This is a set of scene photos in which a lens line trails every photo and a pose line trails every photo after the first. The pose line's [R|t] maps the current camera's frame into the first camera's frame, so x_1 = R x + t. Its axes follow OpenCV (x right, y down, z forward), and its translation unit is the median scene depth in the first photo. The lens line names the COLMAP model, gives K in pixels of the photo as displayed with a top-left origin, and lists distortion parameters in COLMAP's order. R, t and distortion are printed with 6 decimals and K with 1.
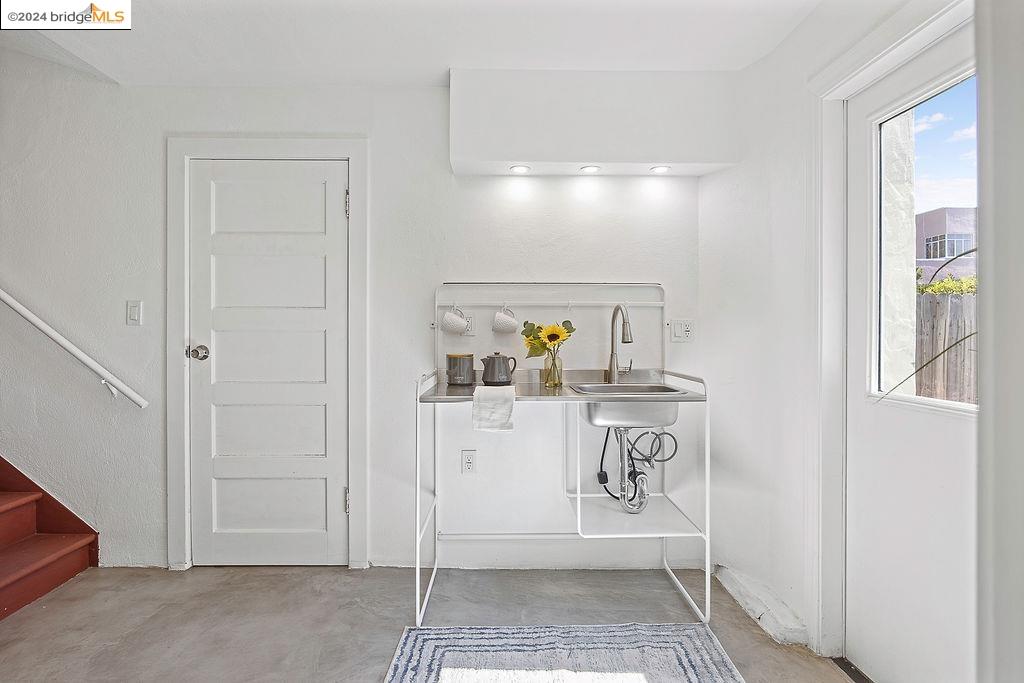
lens RADIAL K [[523.5, 0, 511.9], [0, 523.5, 333.2], [0, 0, 1]] dist [0.001015, 0.000536]
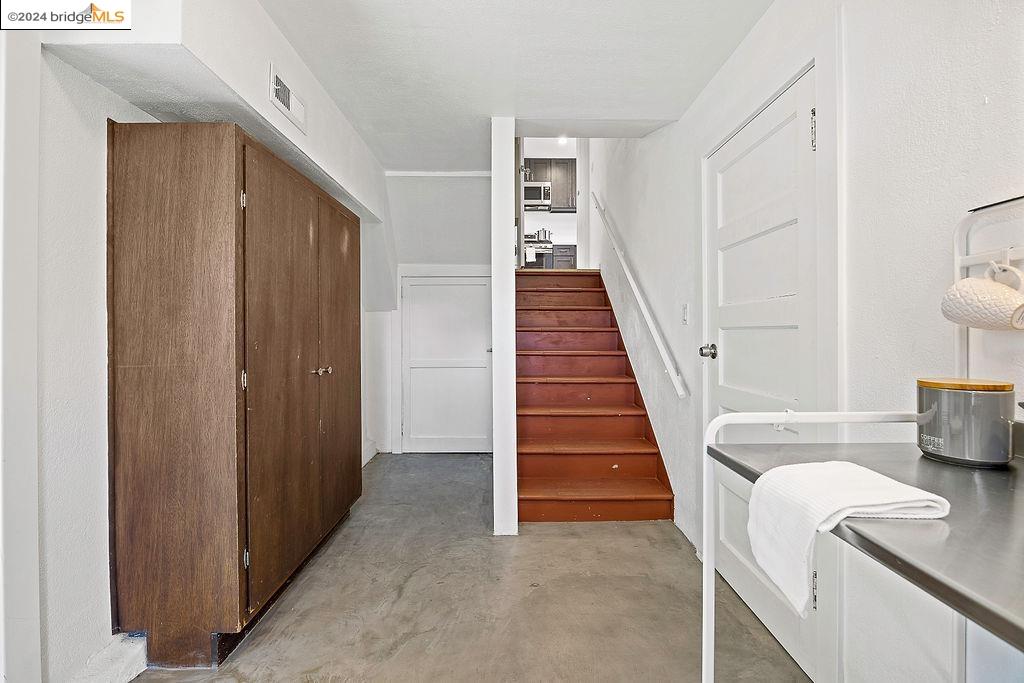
lens RADIAL K [[429.7, 0, 512.3], [0, 429.7, 335.6], [0, 0, 1]] dist [-0.011391, -0.000020]
pose [[-0.008260, 0.005112, -0.999953, 0.220015], [-0.003542, 0.999981, 0.005142, 0.005143], [0.999960, 0.003584, -0.008242, 0.646326]]
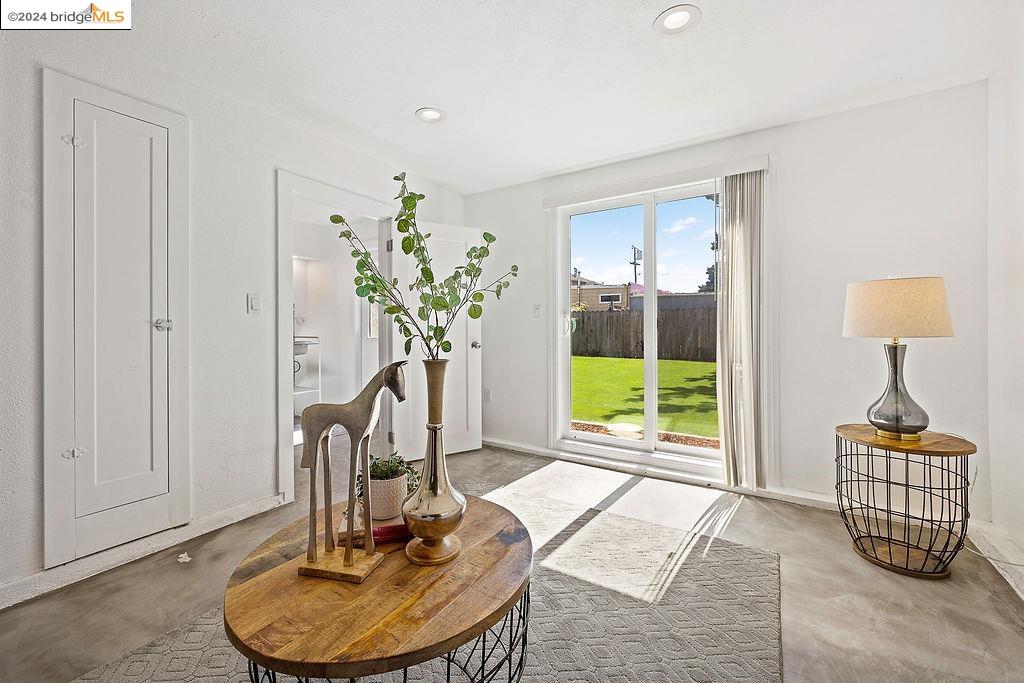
lens RADIAL K [[410.9, 0, 510.6], [0, 410.9, 326.4], [0, 0, 1]] dist [0.000971, -0.000032]
pose [[0.572548, -0.001340, 0.819870, -0.772167], [0.006903, 0.999971, -0.003186, 0.038389], [-0.819842, 0.007484, 0.572540, -1.026830]]
